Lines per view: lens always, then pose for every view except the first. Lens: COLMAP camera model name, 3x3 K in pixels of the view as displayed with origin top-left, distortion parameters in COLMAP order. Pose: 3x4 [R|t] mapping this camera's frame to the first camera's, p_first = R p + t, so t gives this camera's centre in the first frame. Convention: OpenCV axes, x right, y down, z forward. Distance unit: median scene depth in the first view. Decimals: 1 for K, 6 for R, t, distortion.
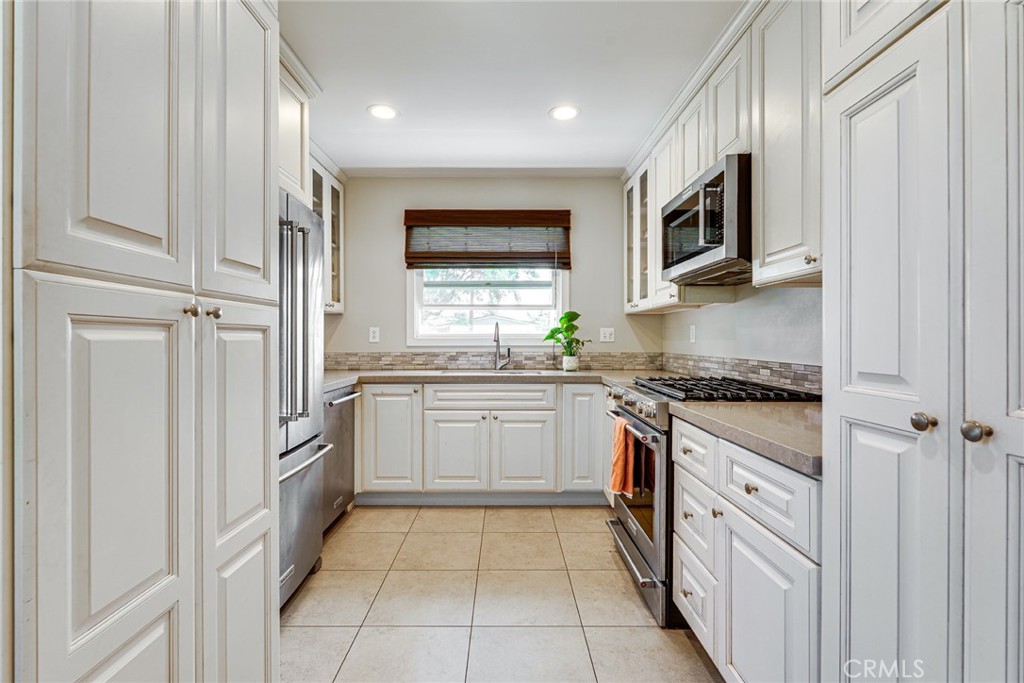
lens RADIAL K [[456.5, 0, 512.2], [0, 456.5, 339.5], [0, 0, 1]] dist [-0.005598, 0.000359]
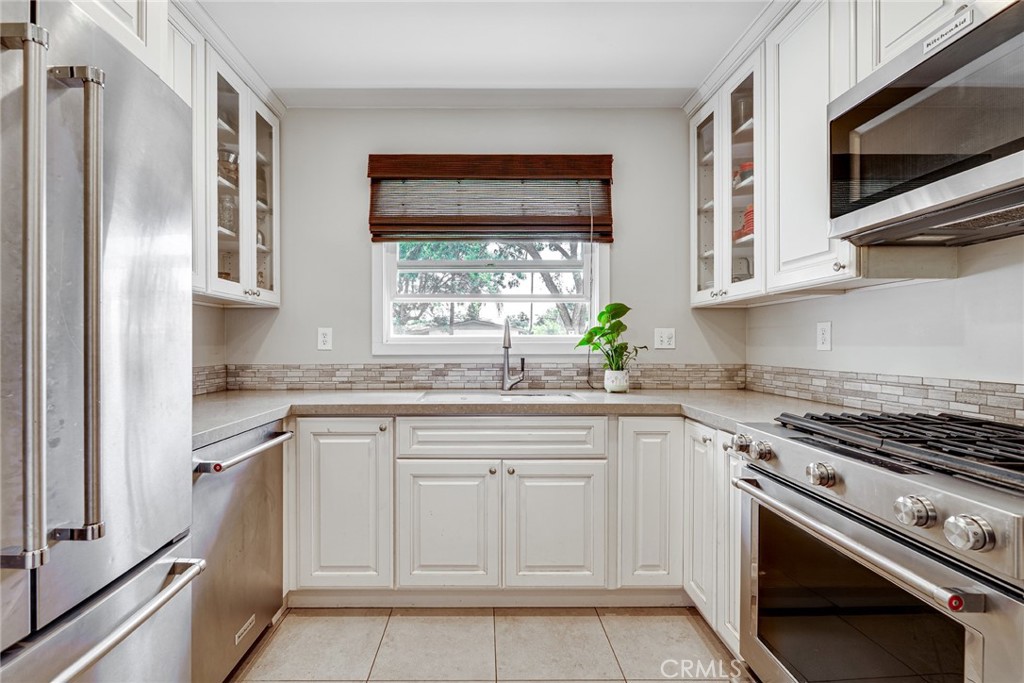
lens RADIAL K [[470.9, 0, 489.9], [0, 470.9, 345.6], [0, 0, 1]] dist [-0.004884, -0.000574]
pose [[0.999973, -0.000899, -0.007347, -0.062317], [0.000909, 0.999999, 0.001415, -0.000410], [0.007346, -0.001421, 0.999972, 0.369954]]
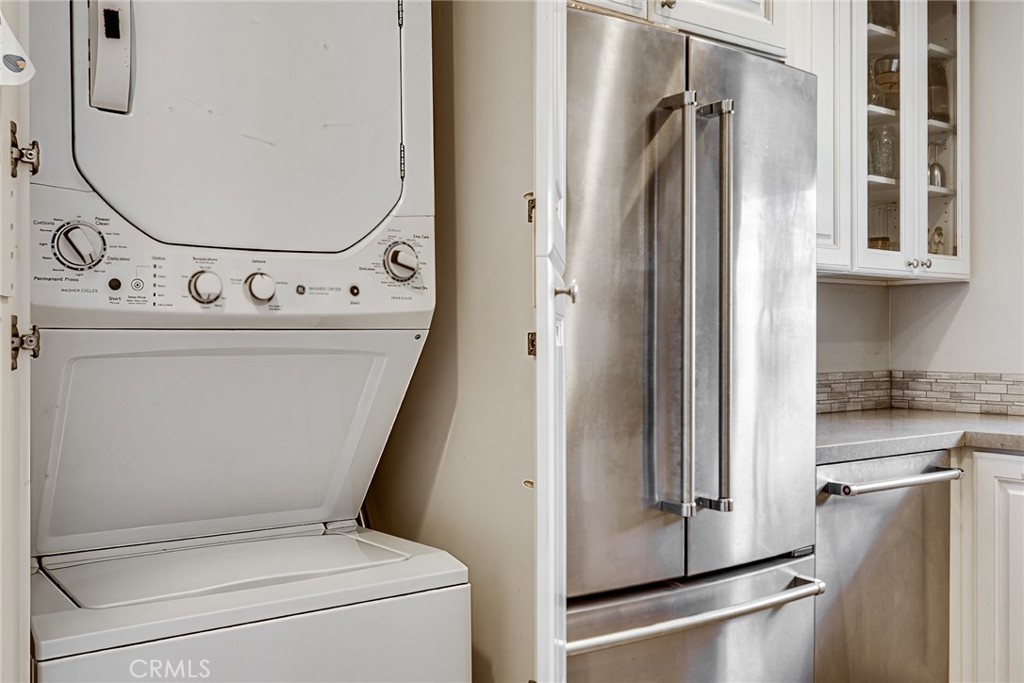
lens RADIAL K [[965.3, 0, 514.9], [0, 965.3, 344.8], [0, 0, 1]] dist [0.006073, 0.000000]
pose [[0.590118, 0.004609, -0.807304, 0.132298], [-0.000371, 0.999985, 0.005437, -0.002103], [0.807317, -0.002909, 0.590111, 0.158255]]
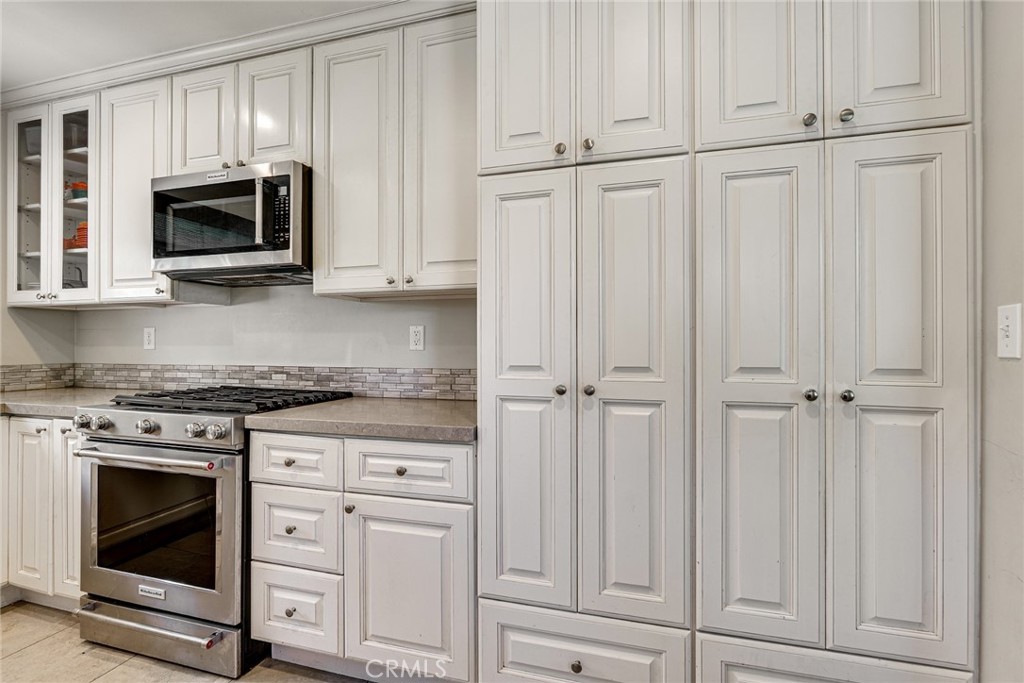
lens RADIAL K [[470.9, 0, 509.1], [0, 470.9, 341.5], [0, 0, 1]] dist [-0.004884, -0.000574]
pose [[0.304846, 0.004630, 0.952390, -0.217742], [0.001621, 0.999984, -0.005381, -0.000896], [-0.952400, 0.003184, 0.304834, 0.140384]]
